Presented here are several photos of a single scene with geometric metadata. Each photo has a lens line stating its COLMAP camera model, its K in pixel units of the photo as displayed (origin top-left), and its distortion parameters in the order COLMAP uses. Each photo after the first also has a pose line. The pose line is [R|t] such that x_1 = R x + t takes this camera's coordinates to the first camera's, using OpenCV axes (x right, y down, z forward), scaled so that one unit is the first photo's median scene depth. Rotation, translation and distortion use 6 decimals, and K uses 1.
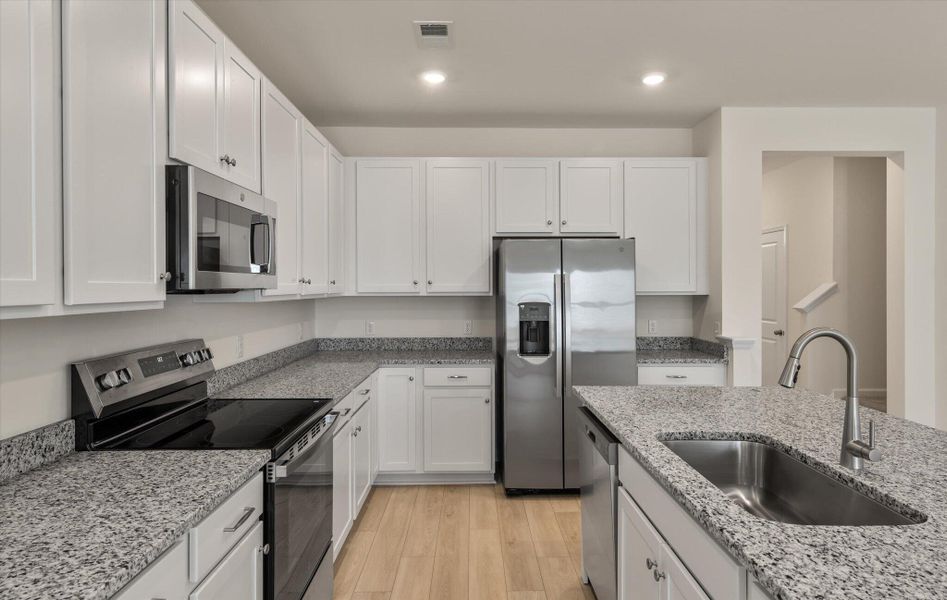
lens RADIAL K [[541.4, 0, 478.3], [0, 541.4, 290.3], [0, 0, 1]] dist [0.001405, 0.000188]
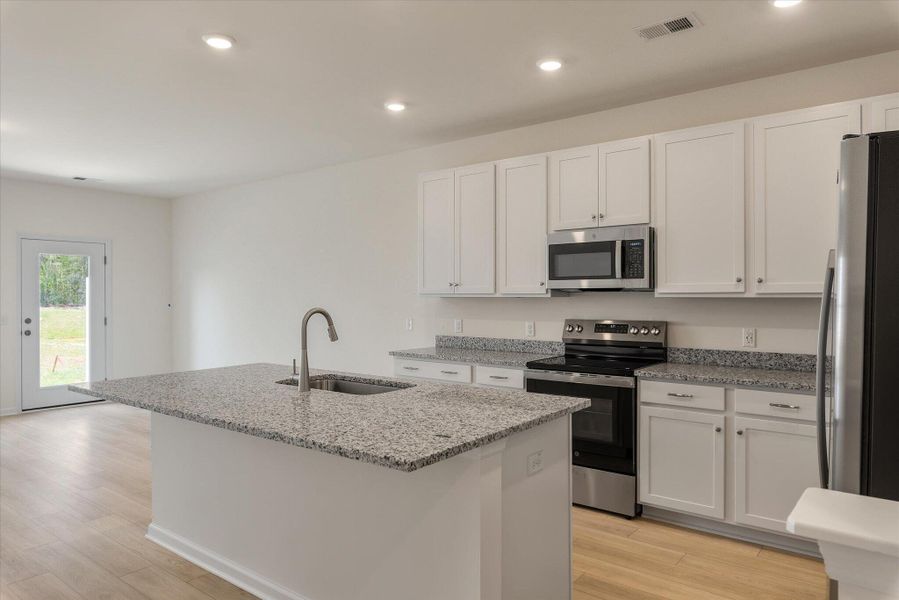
lens RADIAL K [[616.9, 0, 435.5], [0, 616.9, 298.7], [0, 0, 1]] dist [0.002032, 0.001742]
pose [[-0.649239, 0.010227, -0.760516, 0.804052], [0.000311, 0.999913, 0.013181, 0.002314], [0.760585, 0.008321, -0.649185, 1.081248]]
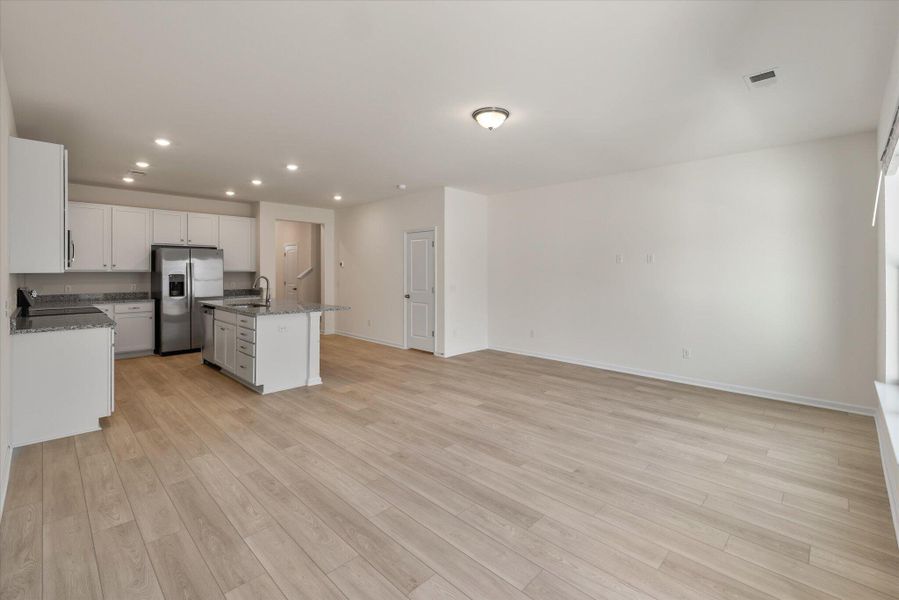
lens RADIAL K [[400.6, 0, 455.5], [0, 400.6, 271.9], [0, 0, 1]] dist [0.002043, 0.000040]
pose [[0.709475, 0.001776, 0.704729, -0.274976], [0.001087, 0.999993, -0.003614, 0.019459], [-0.704730, 0.003330, 0.709468, -1.150739]]
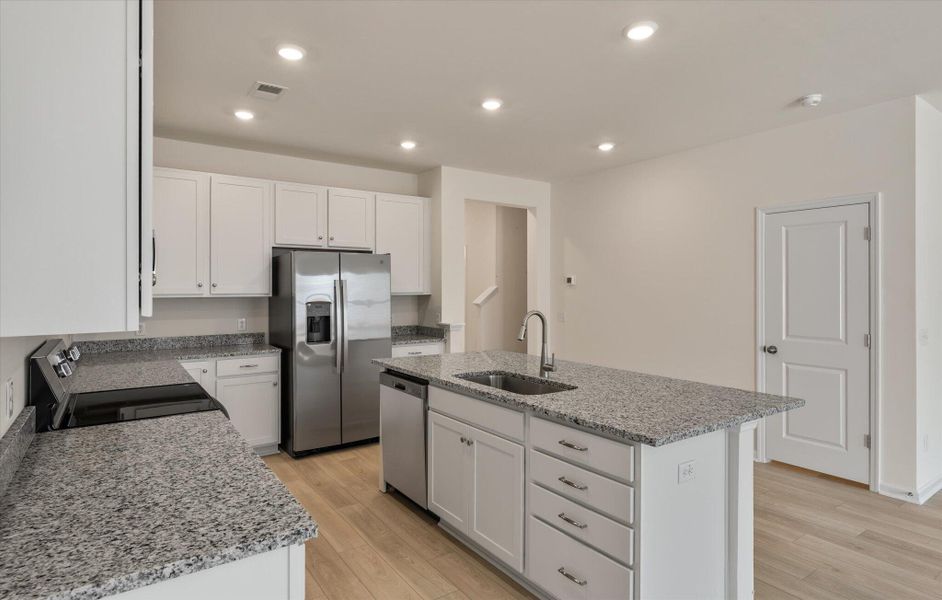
lens RADIAL K [[513.9, 0, 475.3], [0, 513.9, 285.2], [0, 0, 1]] dist [0.000639, 0.000044]
pose [[0.826251, 0.003821, 0.563289, -0.269888], [0.001979, 0.999951, -0.009686, -0.003476], [-0.563299, 0.009118, 0.826203, -0.204056]]
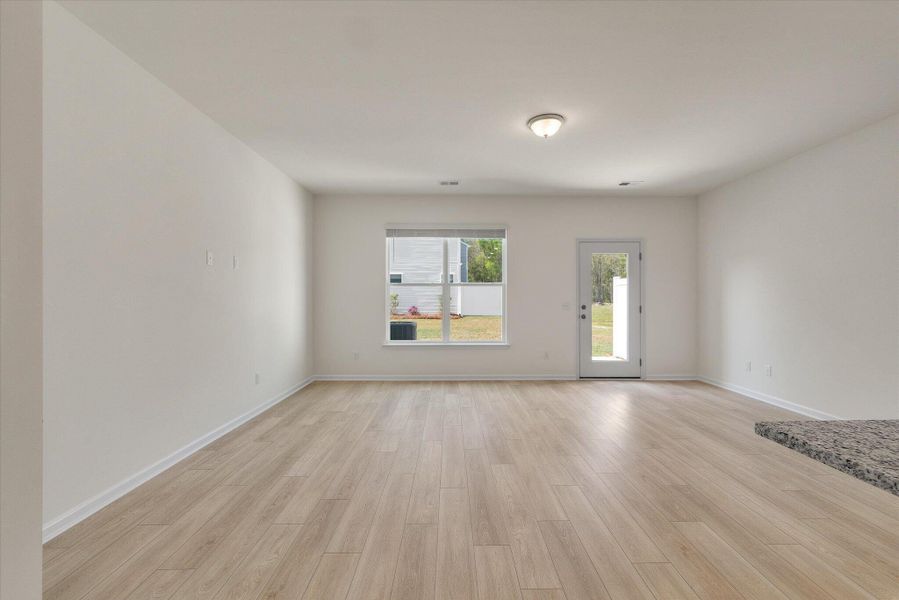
lens RADIAL K [[389.2, 0, 456.9], [0, 389.2, 297.1], [0, 0, 1]] dist [0.002010, 0.000262]
pose [[-0.999994, 0.003258, -0.001492, 0.653888], [0.003254, 0.999991, 0.002757, 0.054203], [0.001501, 0.002752, -0.999995, 0.366541]]
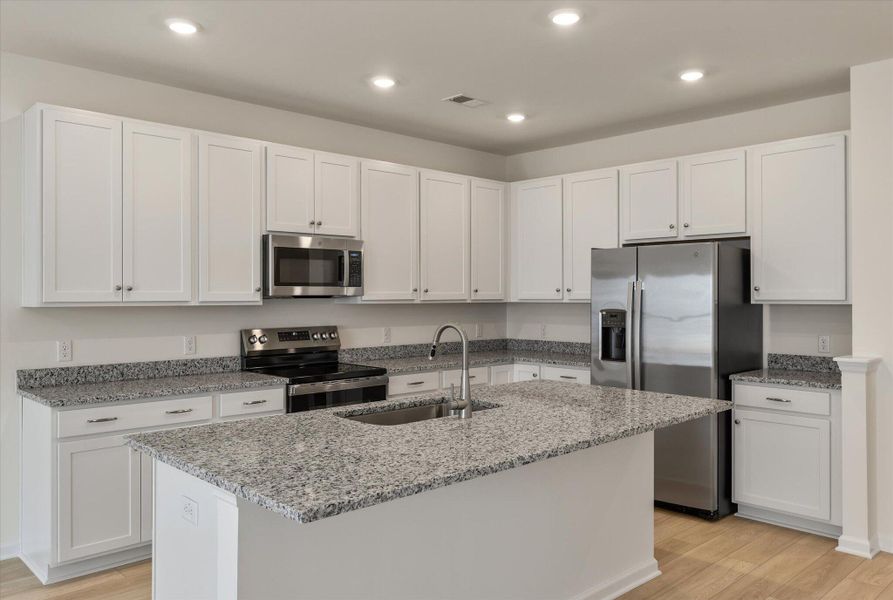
lens RADIAL K [[695.9, 0, 449.3], [0, 695.9, 297.1], [0, 0, 1]] dist [0.001716, -0.000522]
pose [[0.683828, 0.002403, -0.729639, 0.843522], [-0.004205, 0.999991, -0.000648, 0.001280], [0.729631, 0.003511, 0.683832, -0.131577]]
